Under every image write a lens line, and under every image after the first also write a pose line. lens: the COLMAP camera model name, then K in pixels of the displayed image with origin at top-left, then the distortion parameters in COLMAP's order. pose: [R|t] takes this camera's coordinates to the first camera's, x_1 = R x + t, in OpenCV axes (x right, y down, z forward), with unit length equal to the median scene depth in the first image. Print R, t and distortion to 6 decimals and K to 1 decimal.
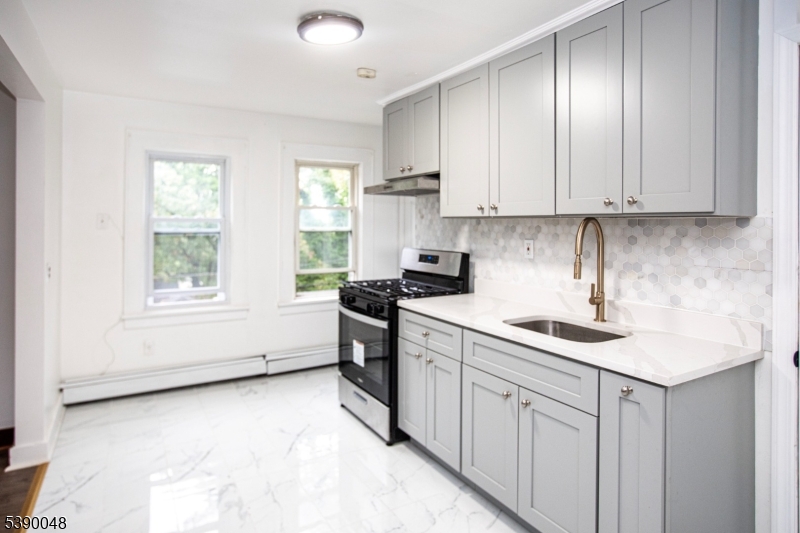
lens RADIAL K [[451.0, 0, 398.0], [0, 451.0, 228.6], [0, 0, 1]] dist [-0.001703, -0.000132]
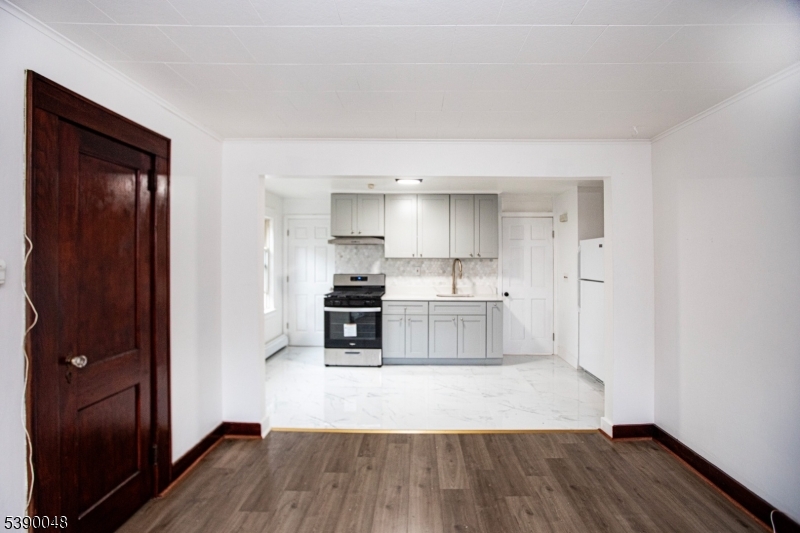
lens RADIAL K [[375.5, 0, 409.1], [0, 375.5, 265.3], [0, 0, 1]] dist [-0.001508, -0.000113]
pose [[0.511416, -0.020324, 0.859093, -1.427228], [0.006756, 0.999784, 0.019630, -0.024607], [-0.859307, -0.004236, 0.511443, -0.004011]]
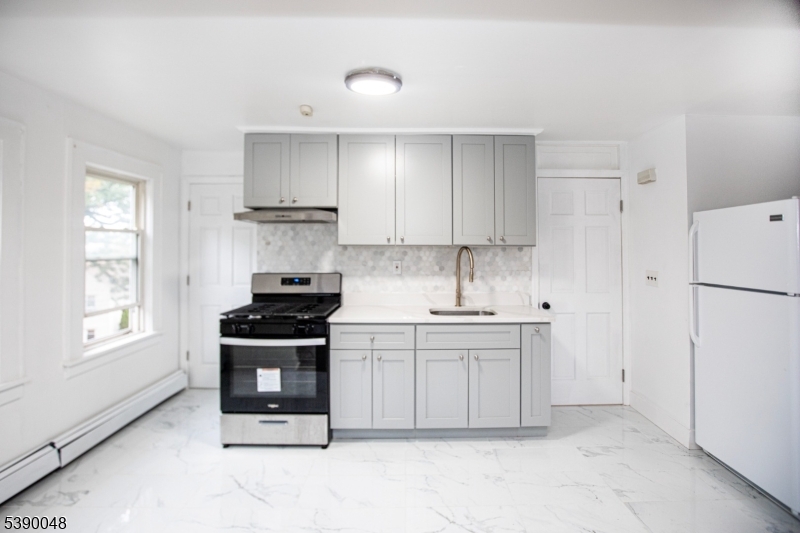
lens RADIAL K [[388.1, 0, 400.3], [0, 388.1, 242.8], [0, 0, 1]] dist [-0.041147, 0.016435]
pose [[0.504336, 0.005569, 0.863490, -0.750183], [0.008975, 0.999891, -0.011690, -0.017979], [-0.863461, 0.013645, 0.504231, 0.346828]]
